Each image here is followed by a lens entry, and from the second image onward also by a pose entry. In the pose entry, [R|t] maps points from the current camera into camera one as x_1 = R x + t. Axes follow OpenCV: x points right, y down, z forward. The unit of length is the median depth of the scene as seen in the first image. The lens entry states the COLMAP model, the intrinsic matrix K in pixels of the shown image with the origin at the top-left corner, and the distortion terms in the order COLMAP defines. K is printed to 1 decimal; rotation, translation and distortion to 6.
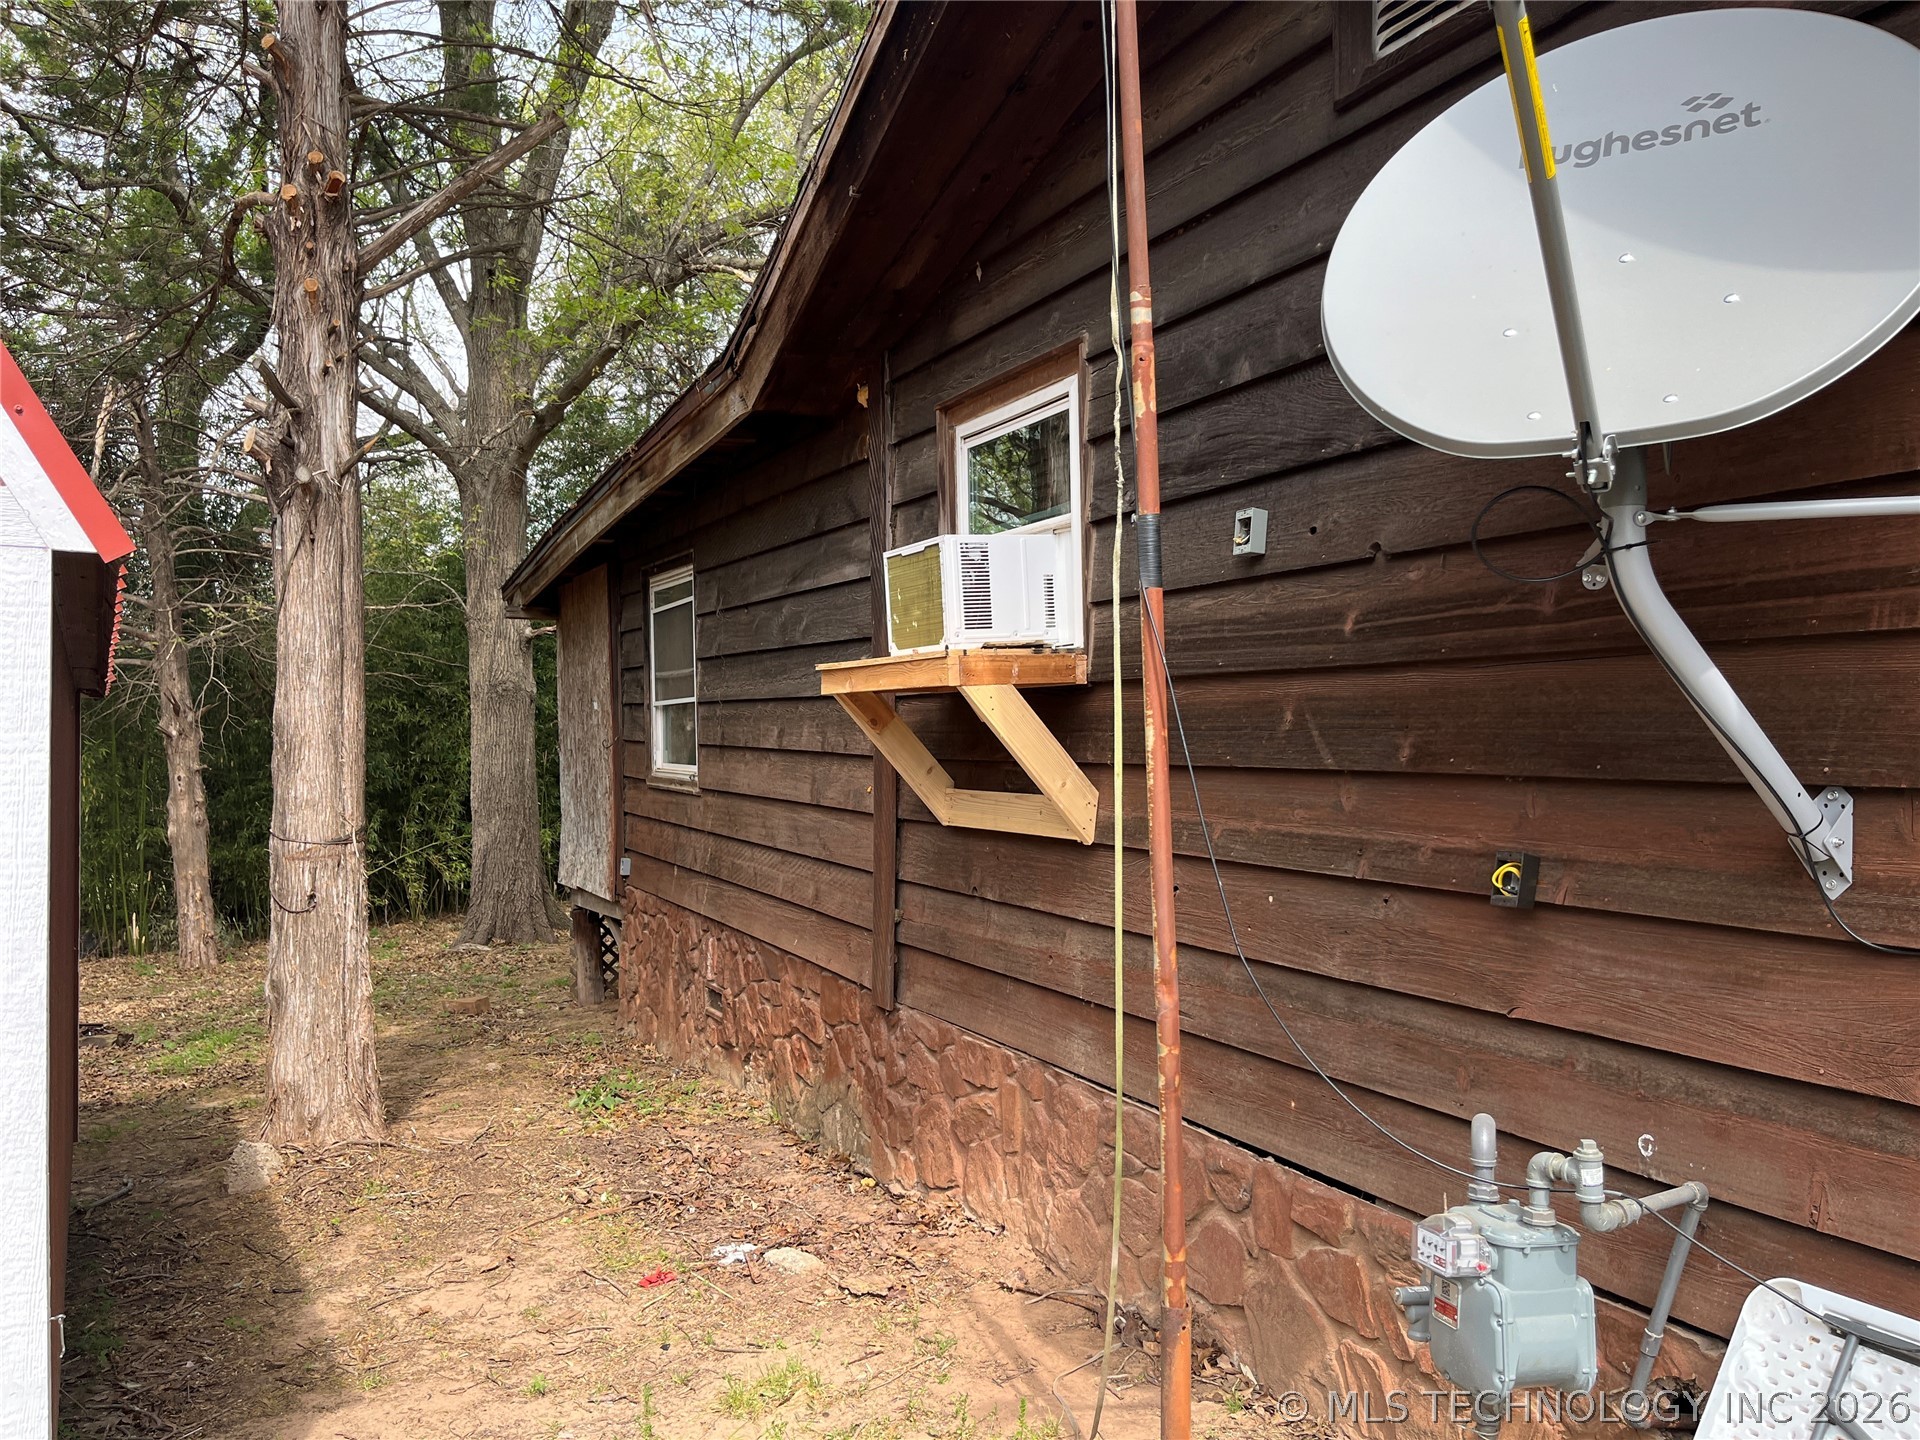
lens RADIAL K [[1453.4, 0, 973.3], [0, 1453.4, 709.0], [0, 0, 1]] dist [0.069204, -0.103219]
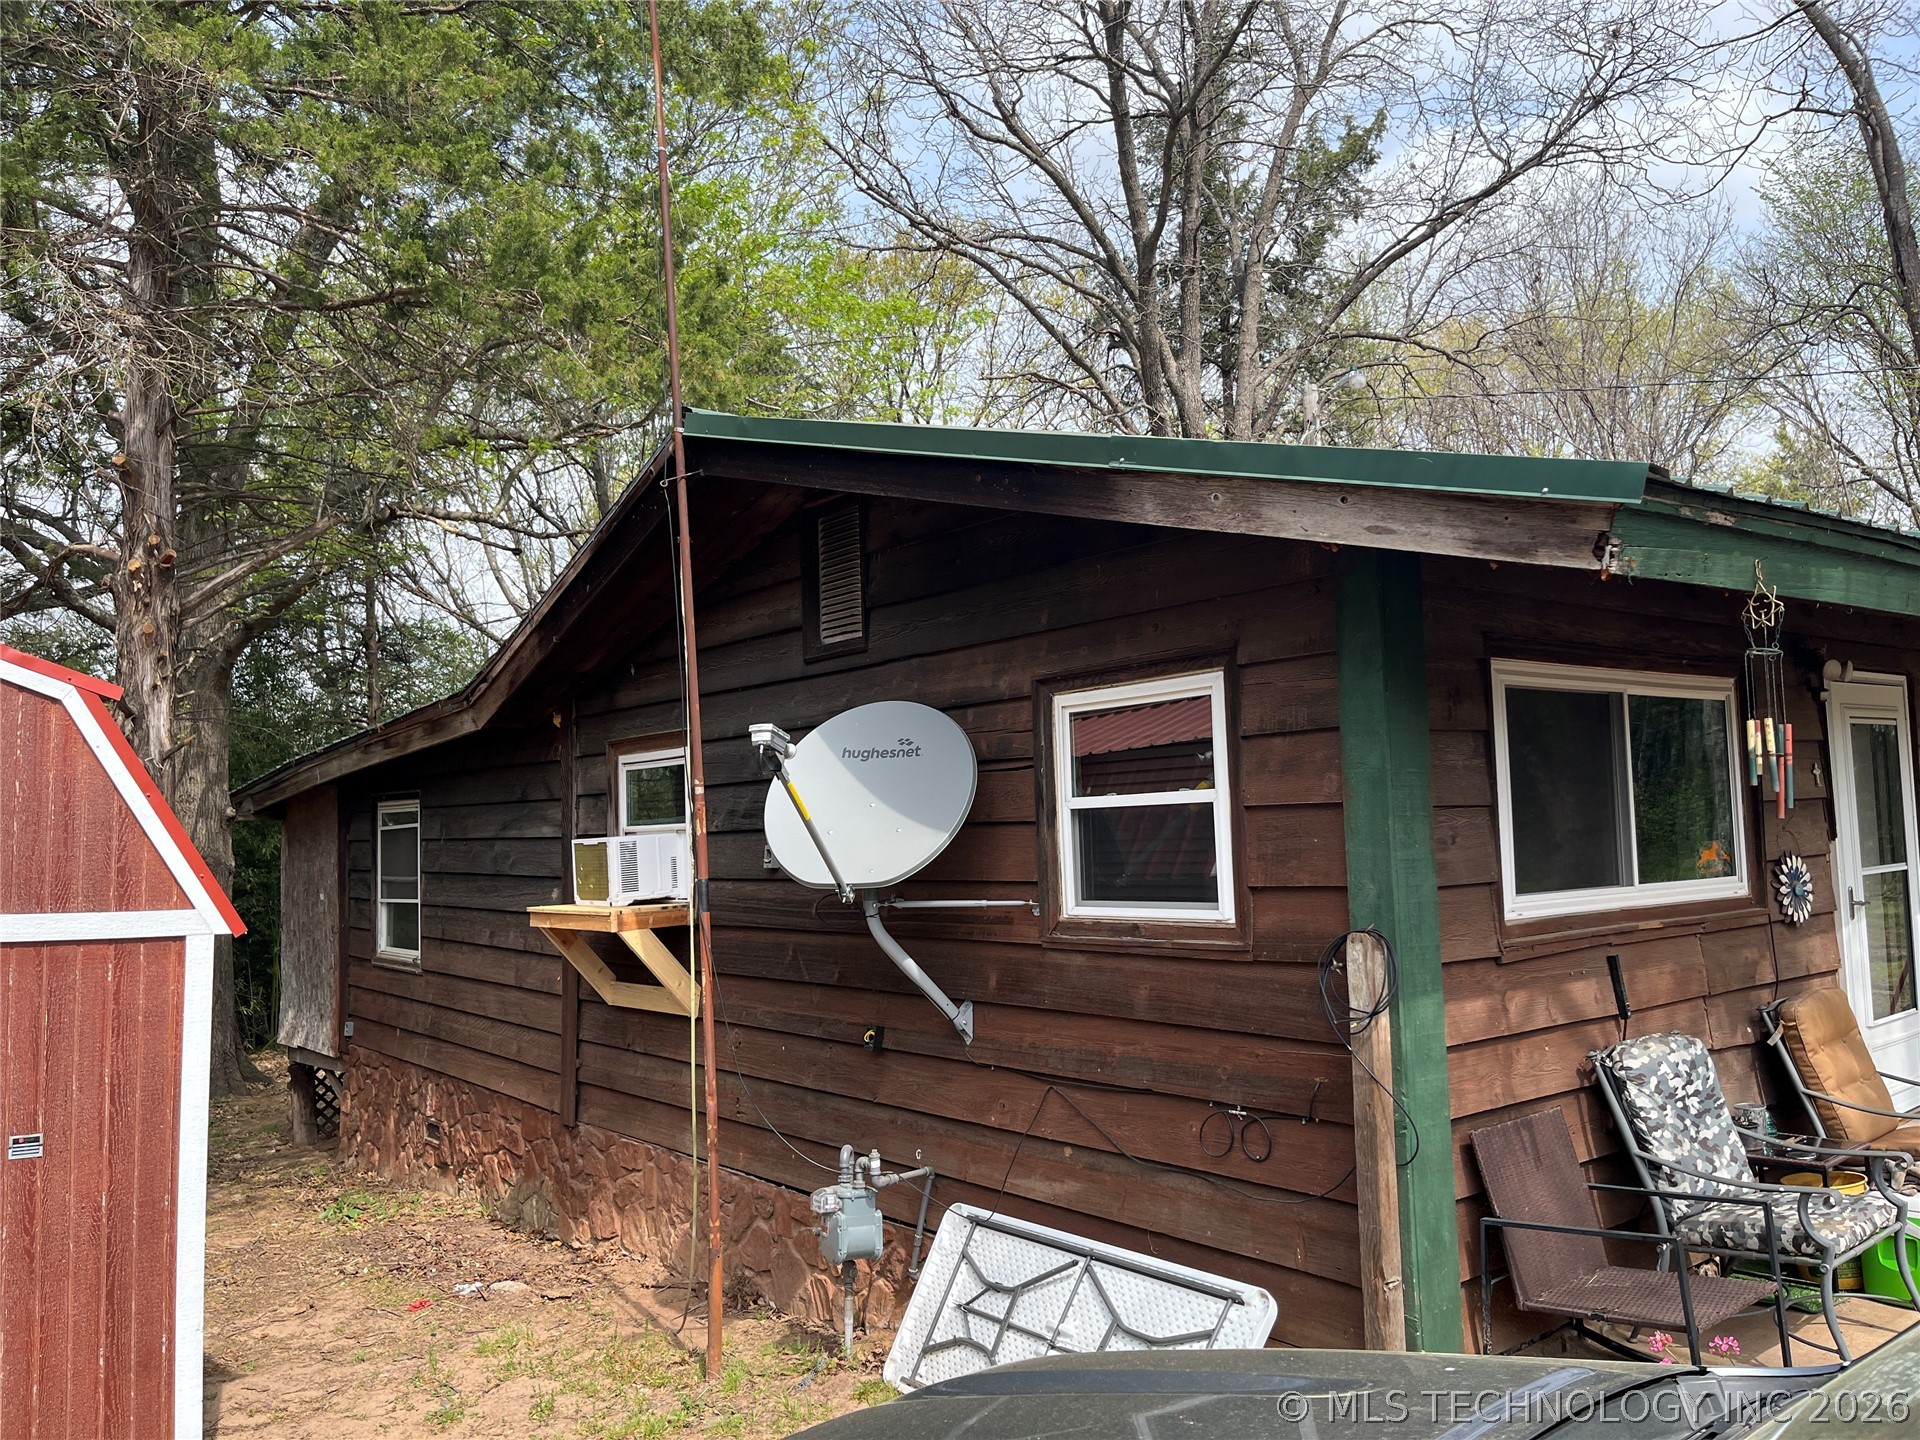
lens RADIAL K [[1453.4, 0, 970.2], [0, 1453.4, 722.7], [0, 0, 1]] dist [0.069204, -0.103219]
pose [[0.977096, 0.000542, 0.212800, 0.027108], [0.014234, 0.997591, -0.067898, -0.124432], [-0.212324, 0.069371, 0.974734, -0.727635]]
